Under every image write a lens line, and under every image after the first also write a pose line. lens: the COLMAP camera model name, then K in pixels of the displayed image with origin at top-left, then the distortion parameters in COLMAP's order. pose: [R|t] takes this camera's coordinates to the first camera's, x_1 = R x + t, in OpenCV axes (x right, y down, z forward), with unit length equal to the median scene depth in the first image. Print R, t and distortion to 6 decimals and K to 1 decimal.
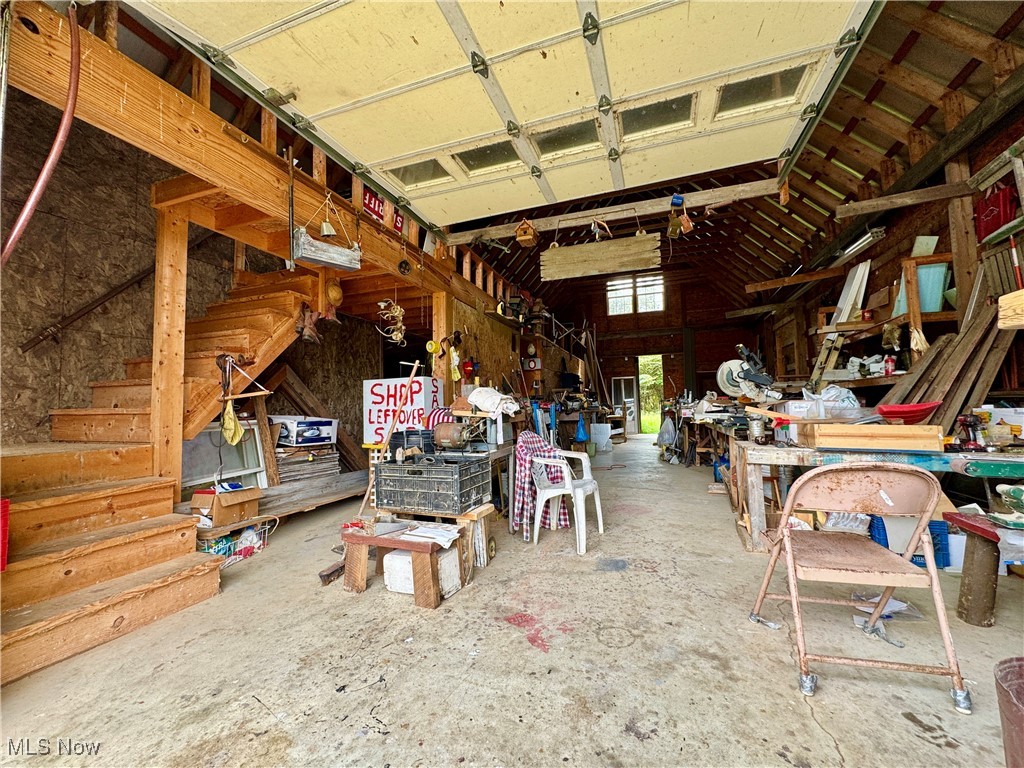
lens RADIAL K [[408.2, 0, 509.3], [0, 408.2, 380.6], [0, 0, 1]] dist [-0.000686, -0.000196]
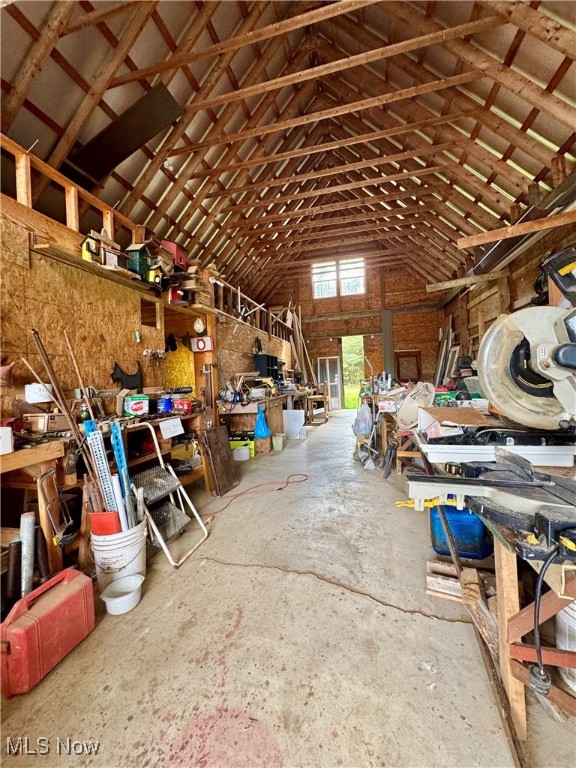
lens RADIAL K [[306.2, 0, 287.6], [0, 306.2, 383.6], [0, 0, 1]] dist [-0.000686, -0.000196]
pose [[0.994463, -0.027253, 0.101487, 0.103187], [0.019386, 0.996787, 0.077715, -0.004440], [-0.103279, -0.075317, 0.991797, 0.239361]]
